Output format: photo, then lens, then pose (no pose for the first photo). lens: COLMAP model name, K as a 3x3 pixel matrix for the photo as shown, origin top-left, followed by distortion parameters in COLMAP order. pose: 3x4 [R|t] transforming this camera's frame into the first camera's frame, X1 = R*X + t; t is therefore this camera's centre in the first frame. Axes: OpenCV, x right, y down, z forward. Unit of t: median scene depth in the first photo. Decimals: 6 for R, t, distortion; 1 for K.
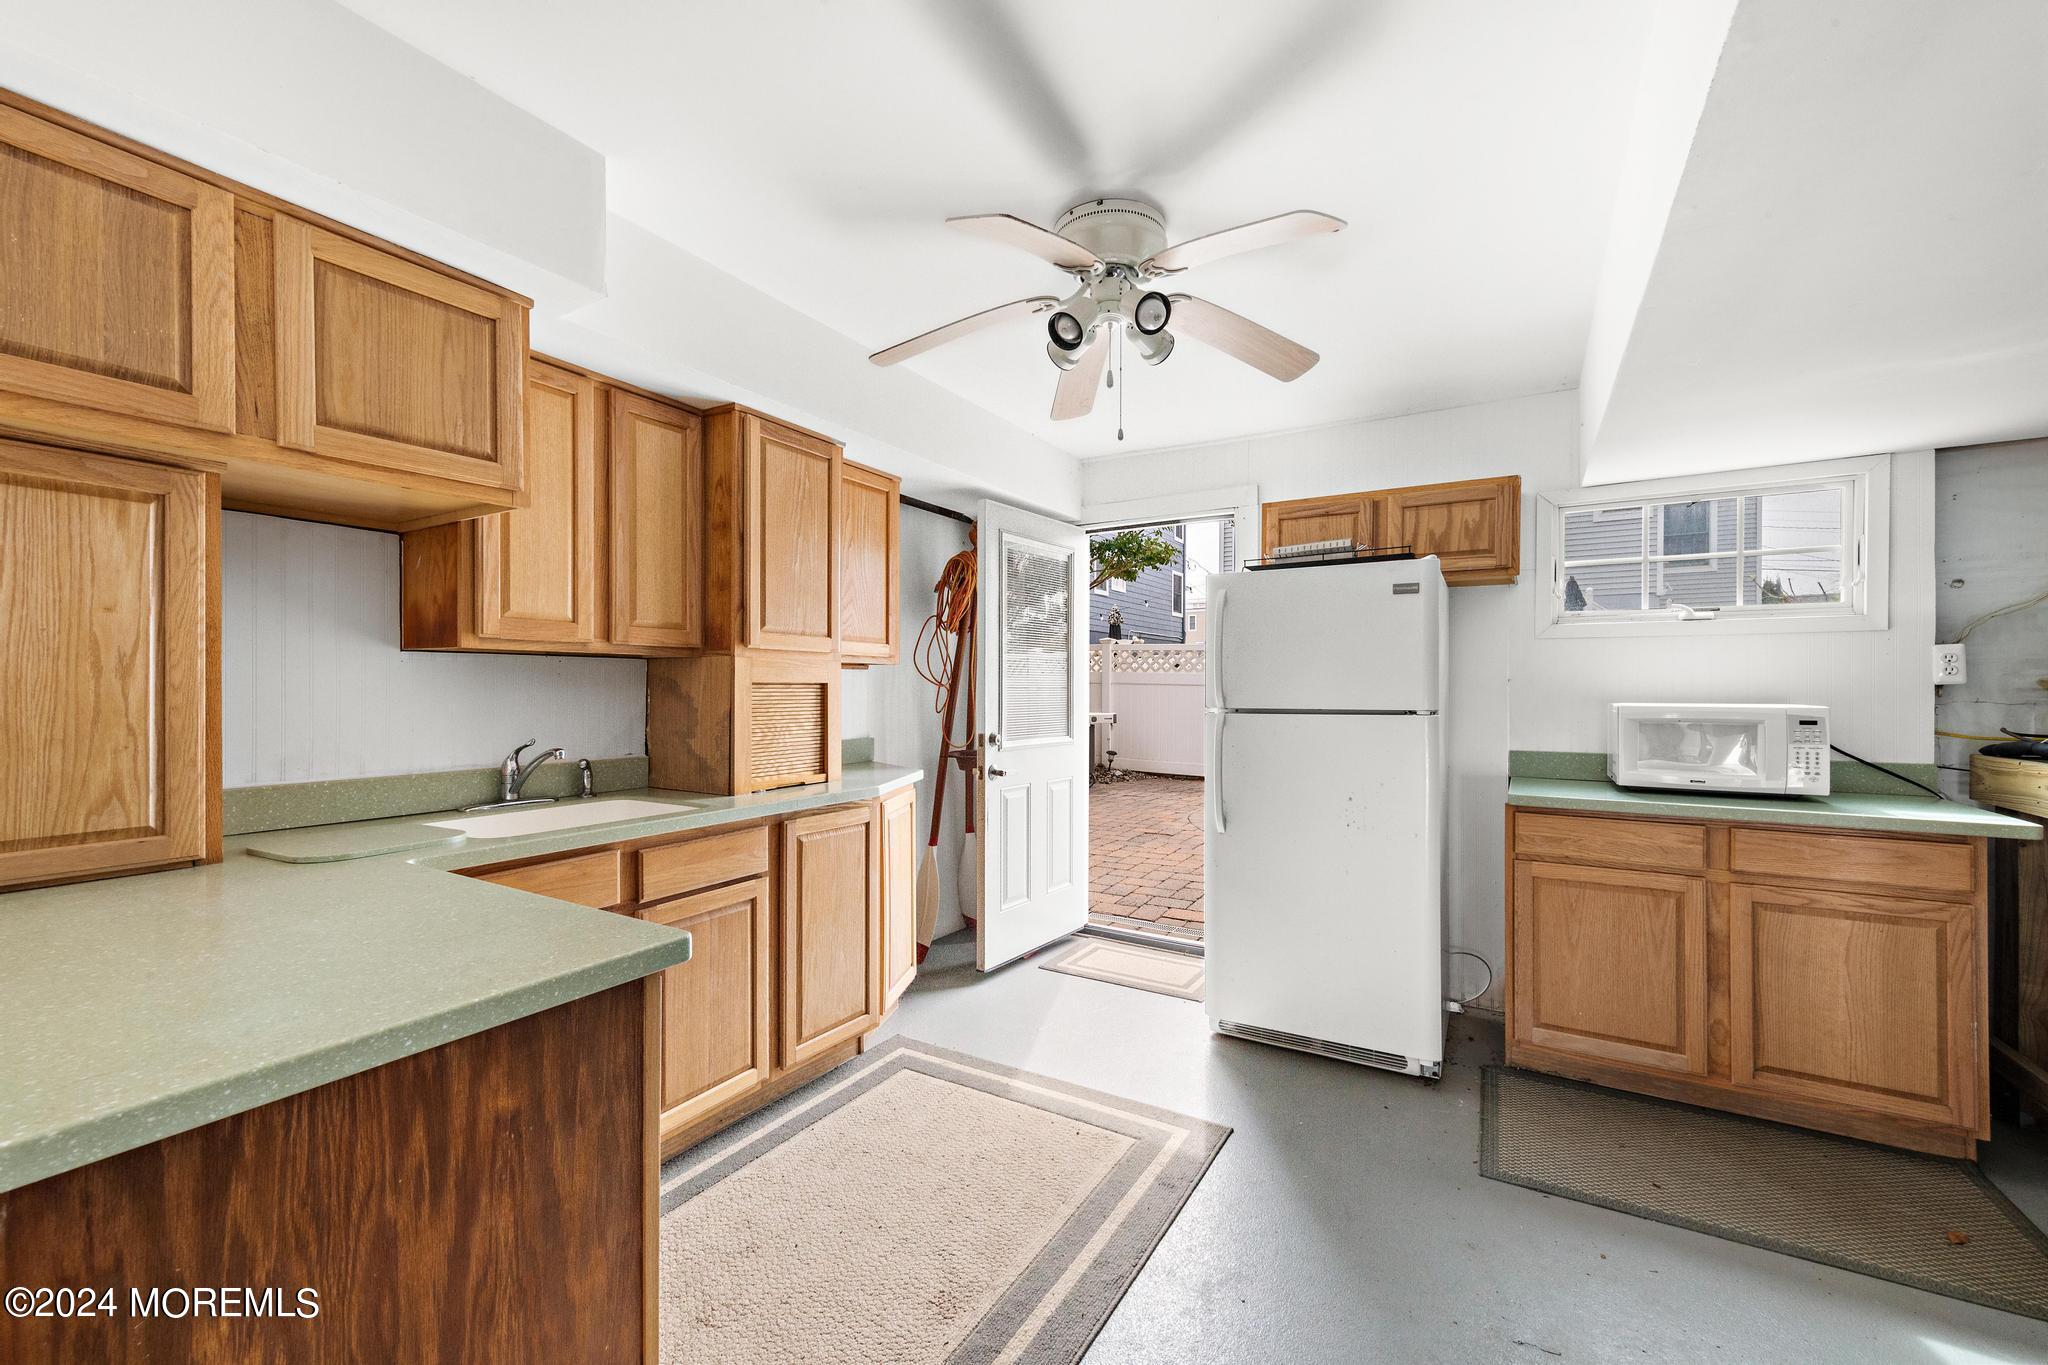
lens RADIAL K [[806.8, 0, 1014.8], [0, 806.8, 687.0], [0, 0, 1]] dist [0.003775, 0.000220]
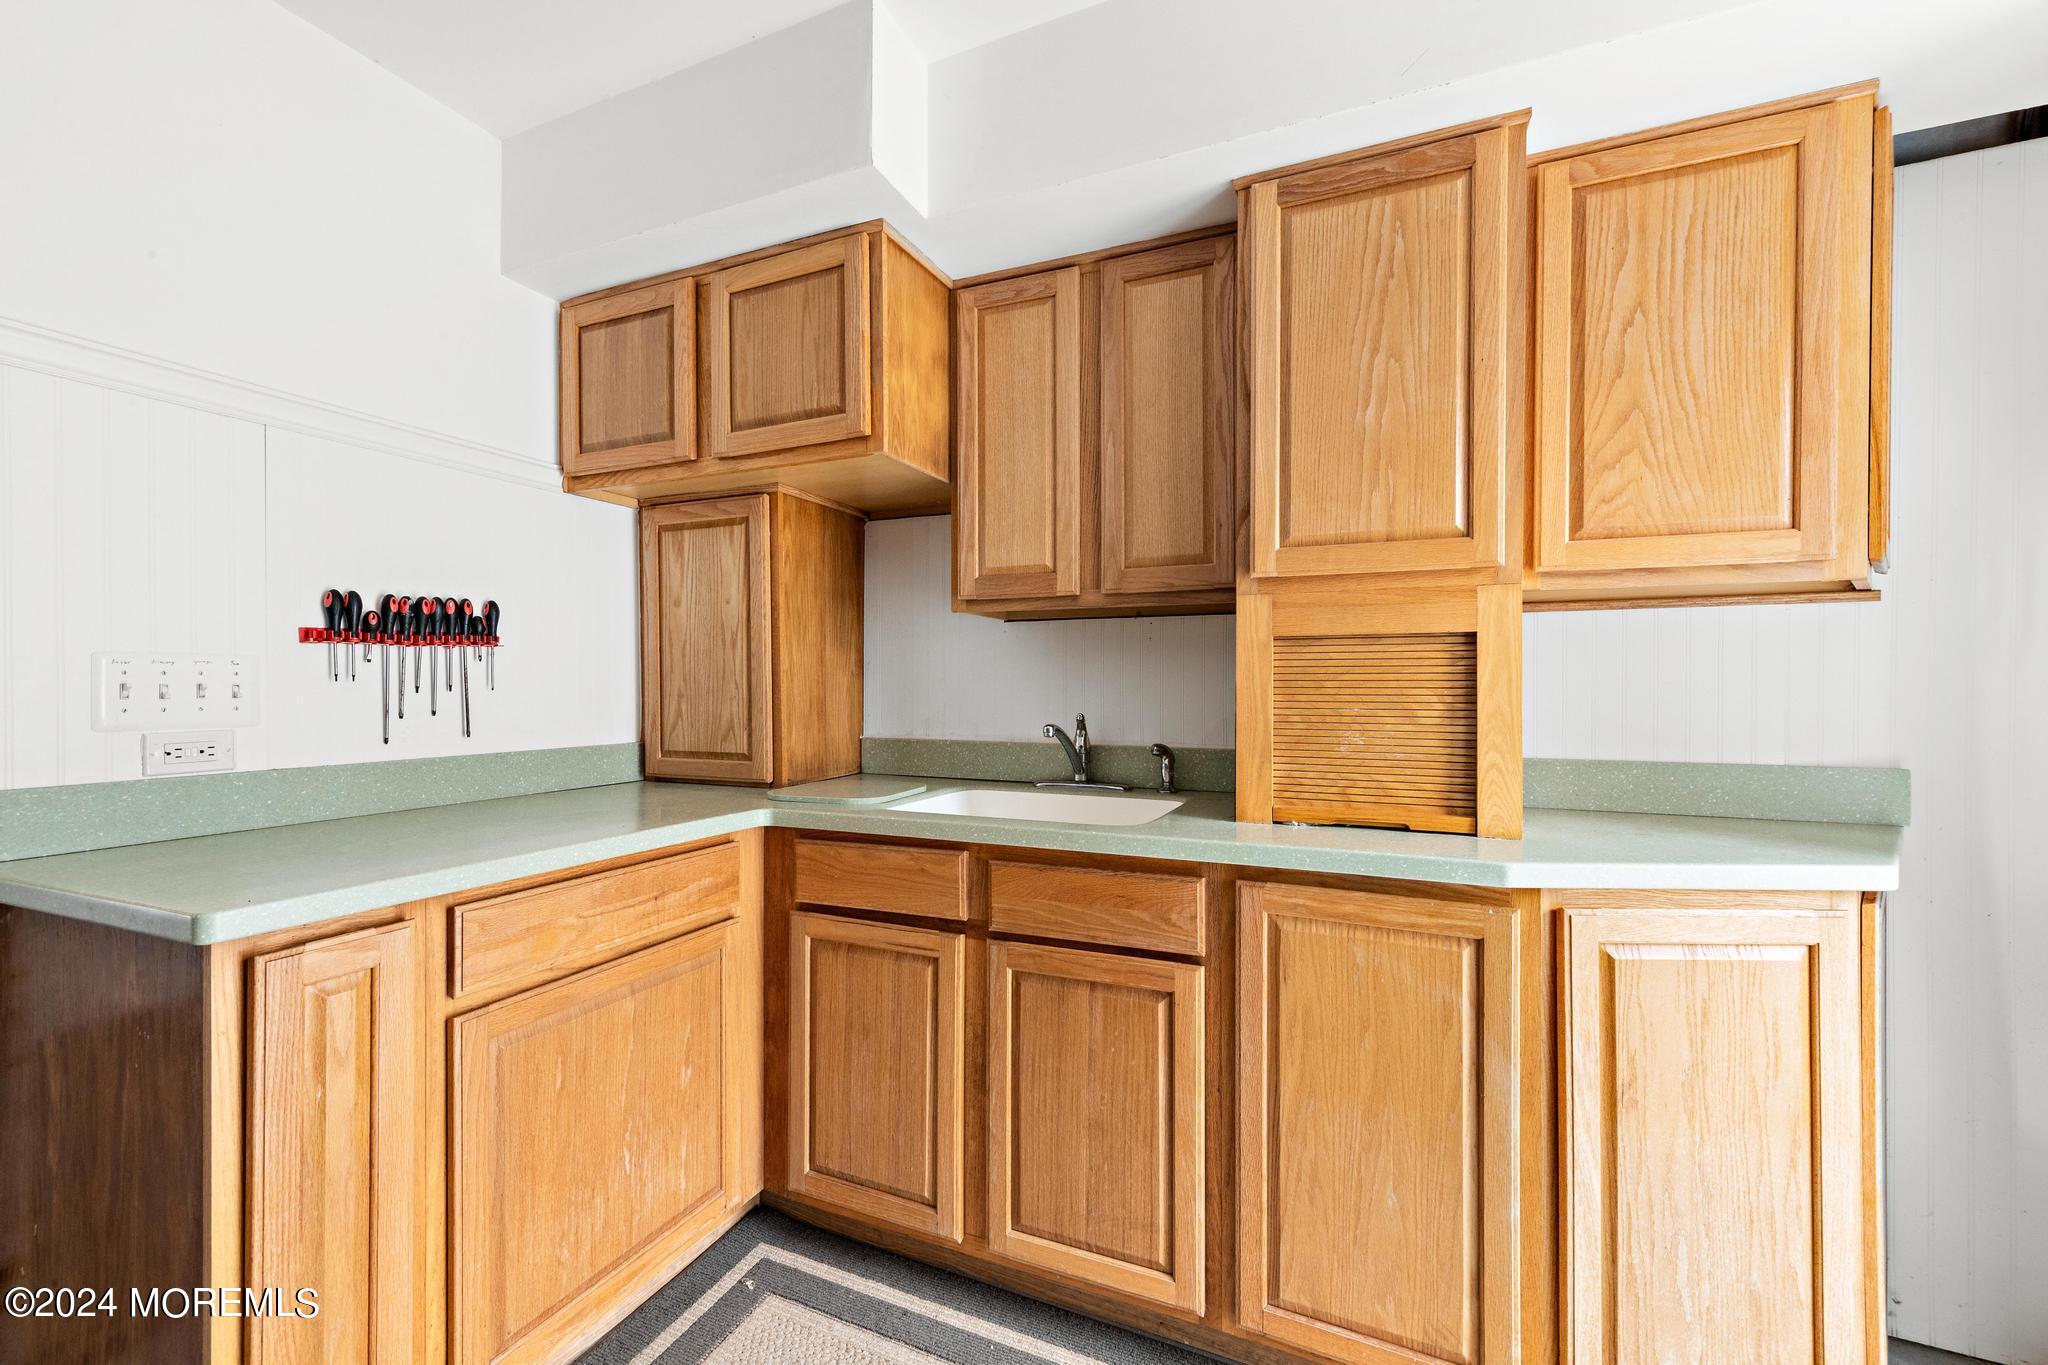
lens RADIAL K [[806.8, 0, 1019.6], [0, 806.8, 686.1], [0, 0, 1]] dist [0.003775, 0.000220]
pose [[0.151016, 0.000613, -0.988531, 0.263130], [-0.000183, 1.000000, 0.000592, 0.035529], [0.988531, 0.000091, 0.151016, 0.836382]]
